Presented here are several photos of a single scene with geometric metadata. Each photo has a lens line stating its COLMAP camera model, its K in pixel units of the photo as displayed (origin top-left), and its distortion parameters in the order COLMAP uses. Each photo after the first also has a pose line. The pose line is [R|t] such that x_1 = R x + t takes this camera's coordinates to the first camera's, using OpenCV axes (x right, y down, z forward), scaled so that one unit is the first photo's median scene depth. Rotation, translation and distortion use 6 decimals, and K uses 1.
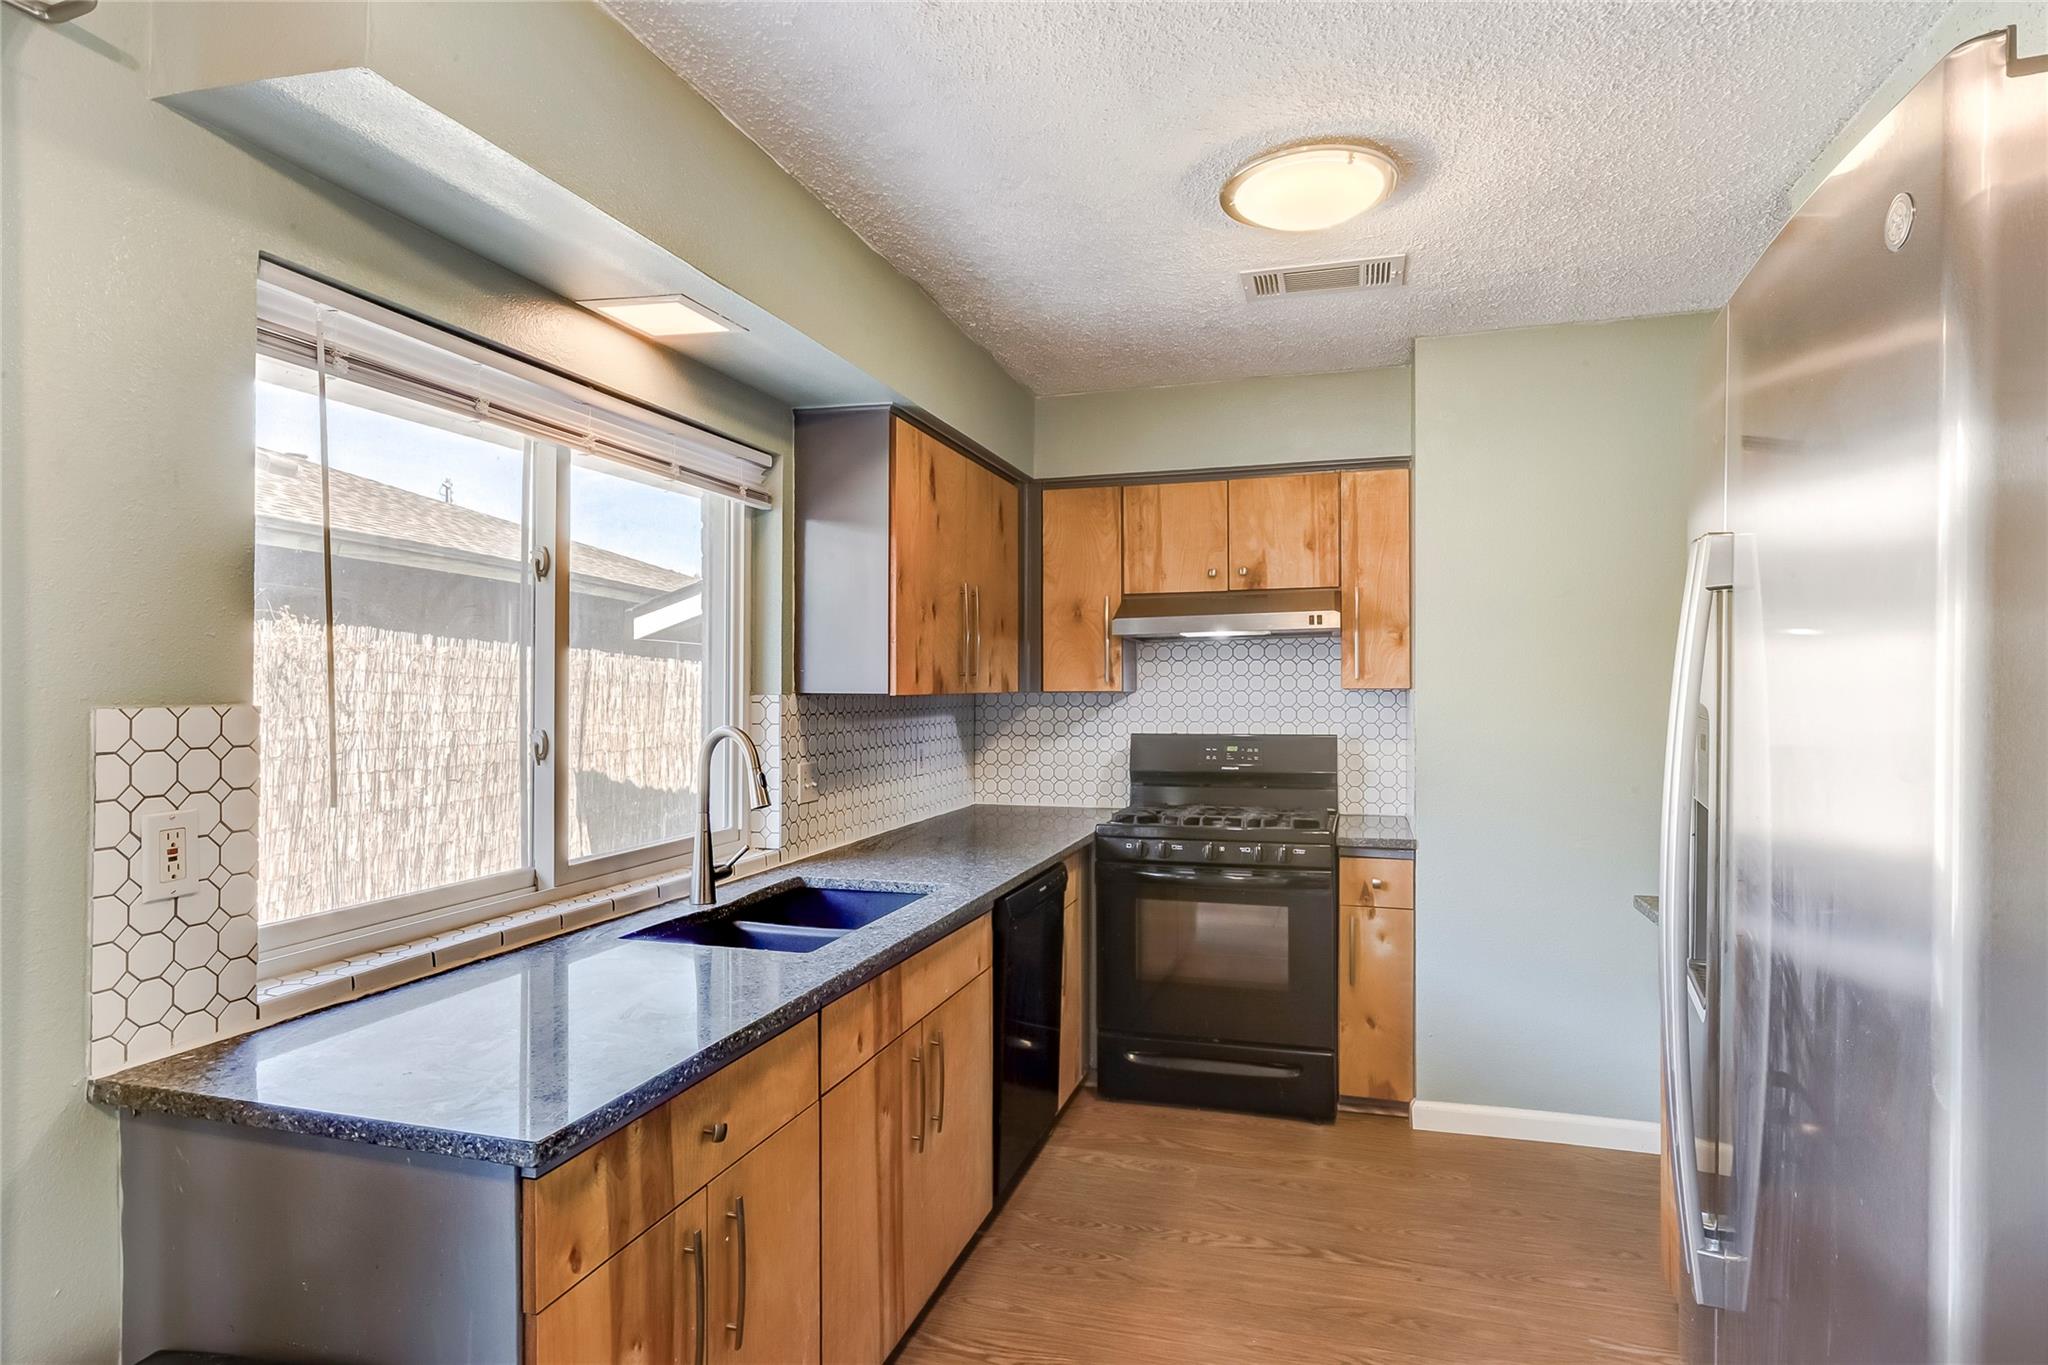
lens RADIAL K [[1100.5, 0, 1033.6], [0, 1100.5, 682.7], [0, 0, 1]] dist [-0.001949, -0.000956]
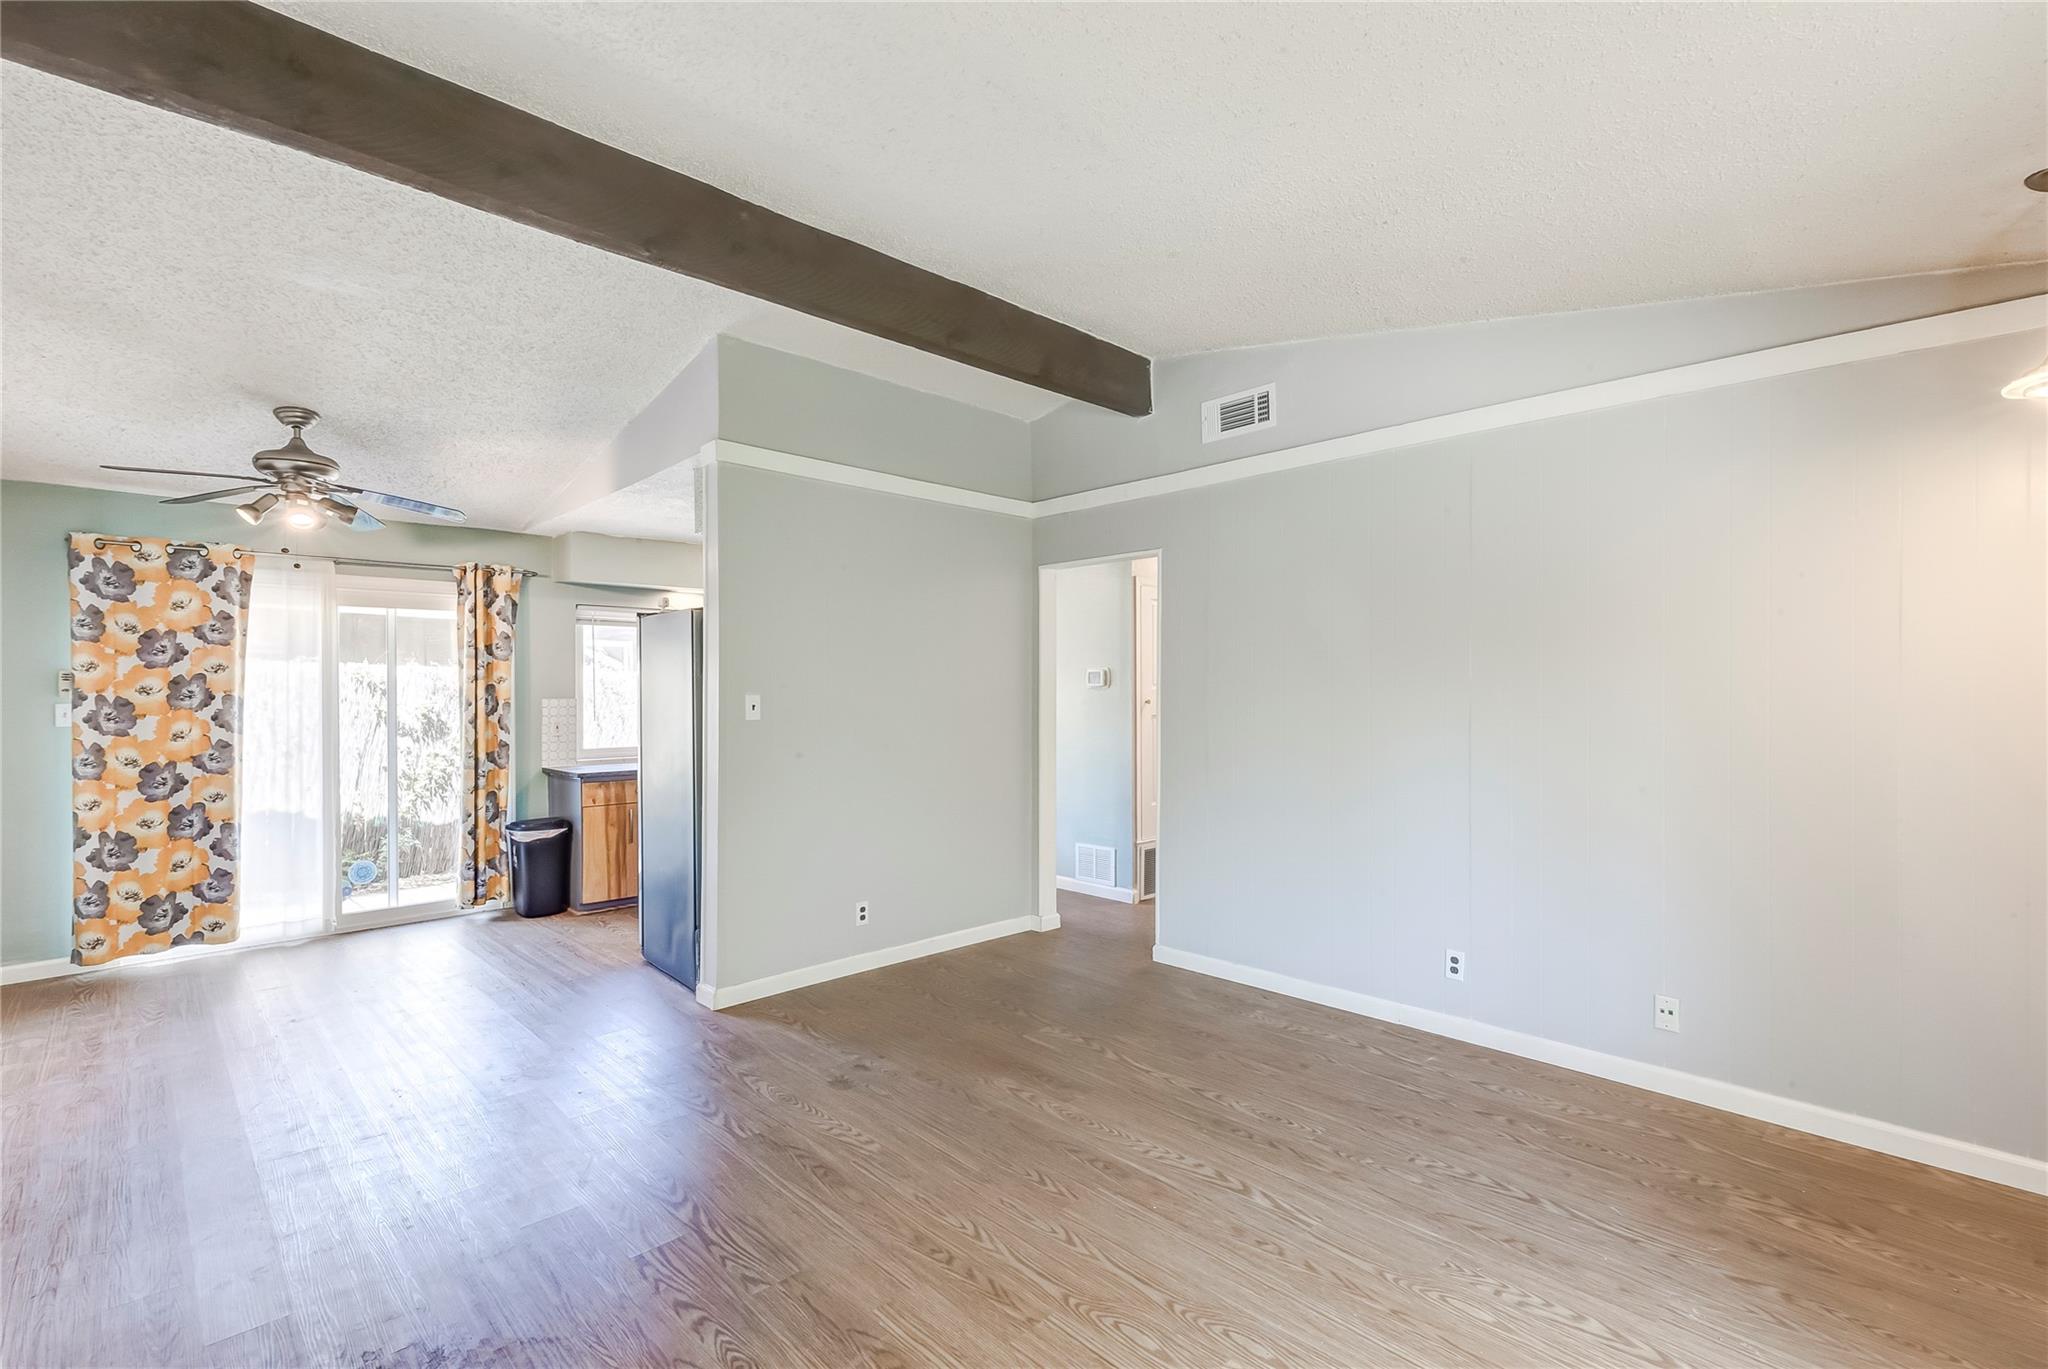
lens RADIAL K [[941.9, 0, 1044.4], [0, 941.9, 690.8], [0, 0, 1]] dist [0.007336, -0.001649]
pose [[0.874769, -0.004670, -0.484518, 1.558296], [0.004245, 0.999989, -0.001974, 0.001152], [0.484522, -0.000330, 0.874779, -0.818072]]
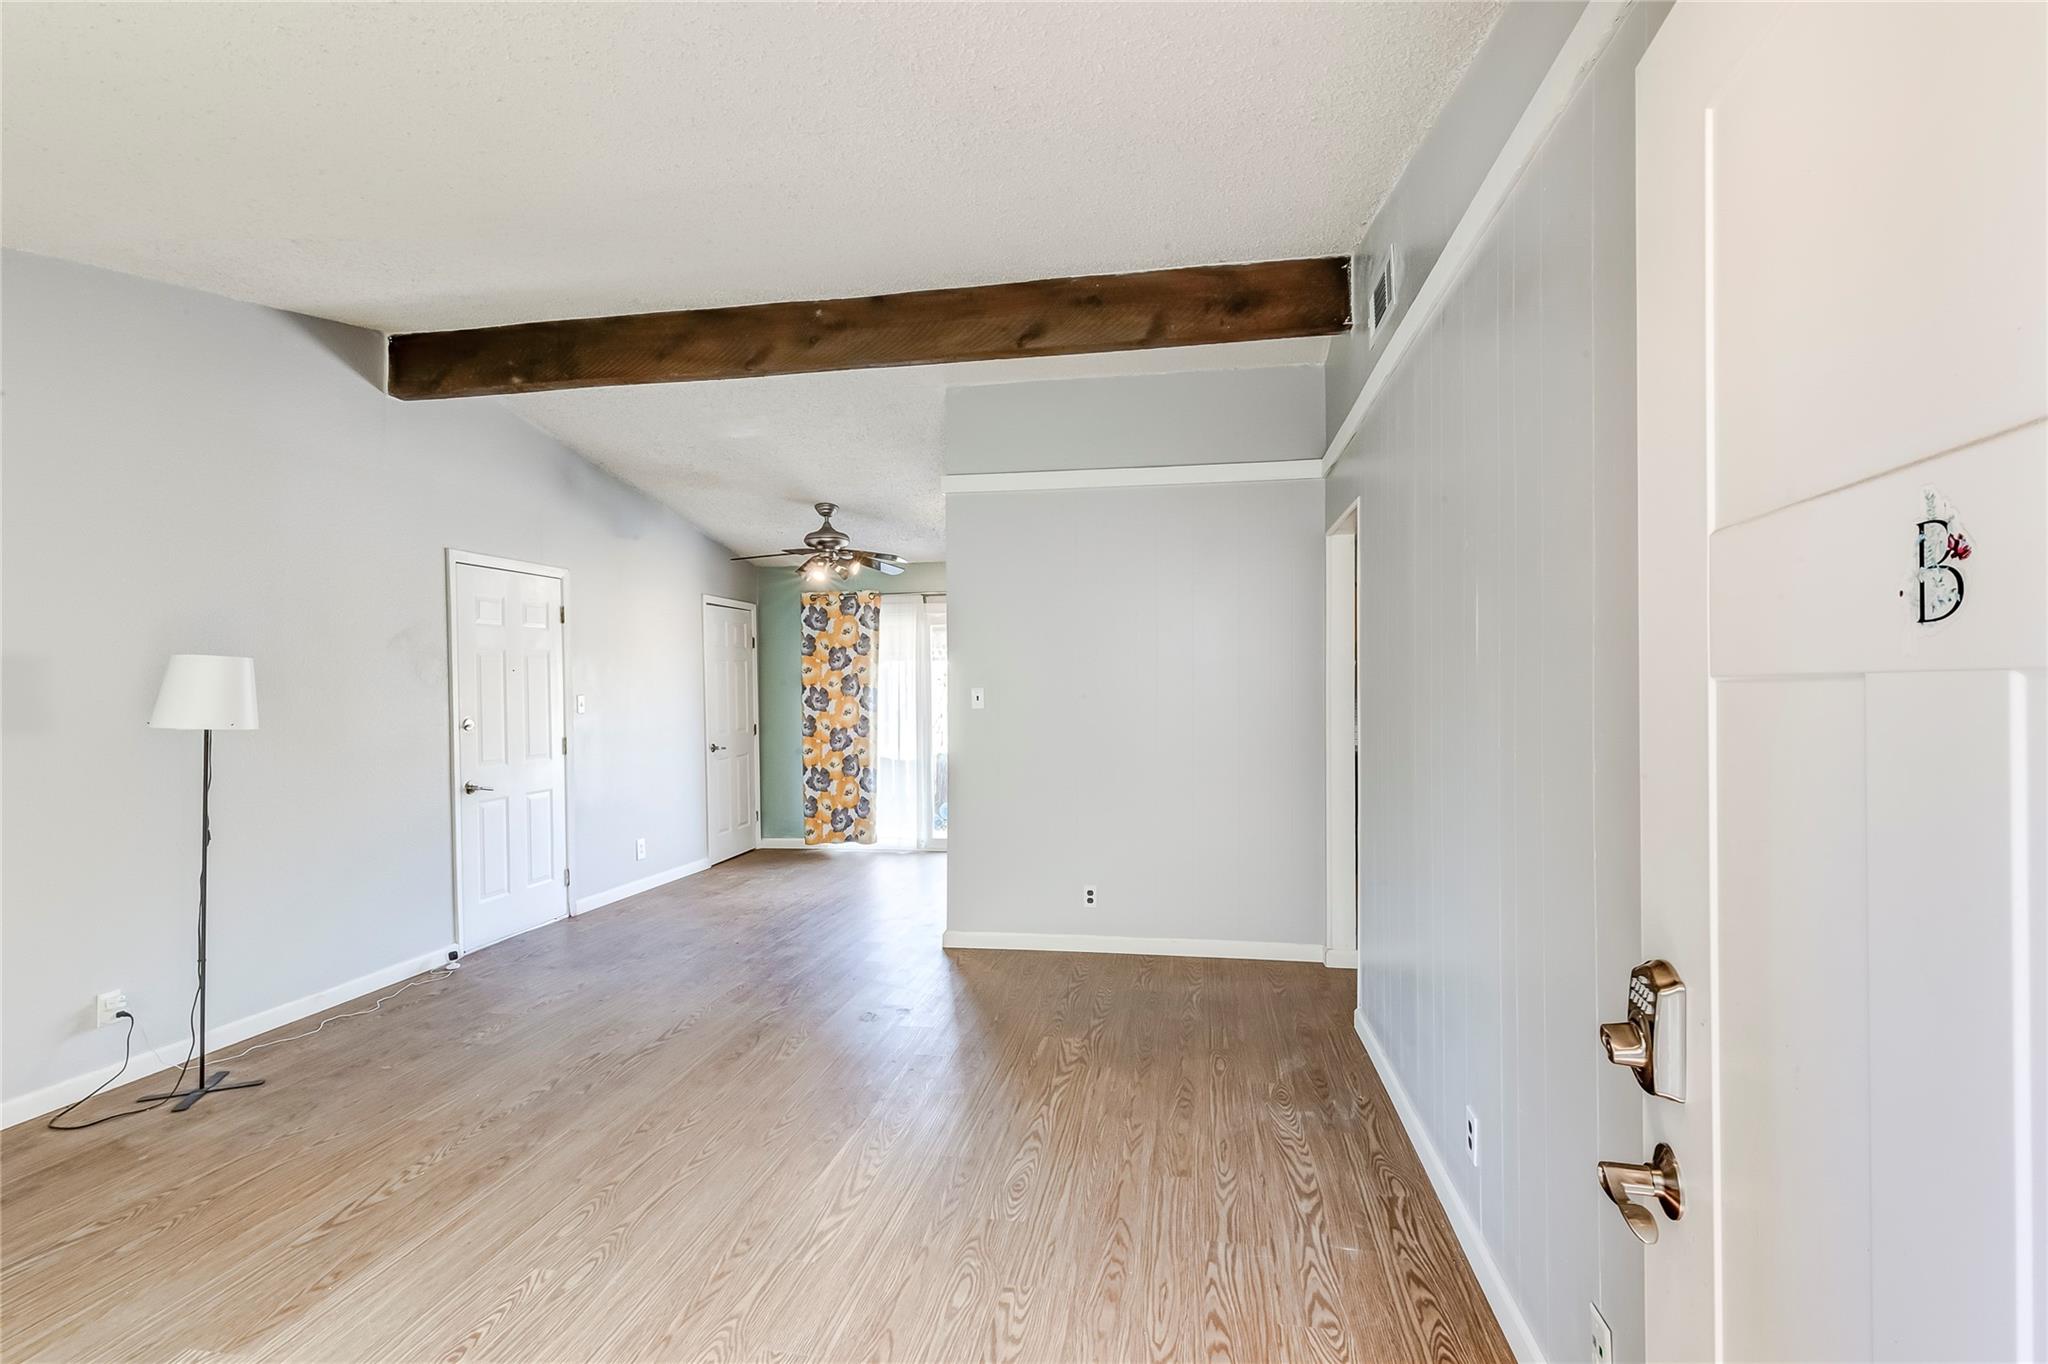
lens RADIAL K [[941.9, 0, 1023.4], [0, 941.9, 683.4], [0, 0, 1]] dist [0.007336, -0.001649]
pose [[0.108740, -0.004314, -0.994061, 2.119464], [0.008726, 0.999956, -0.003385, 0.002529], [0.994032, -0.008306, 0.108773, 0.074062]]
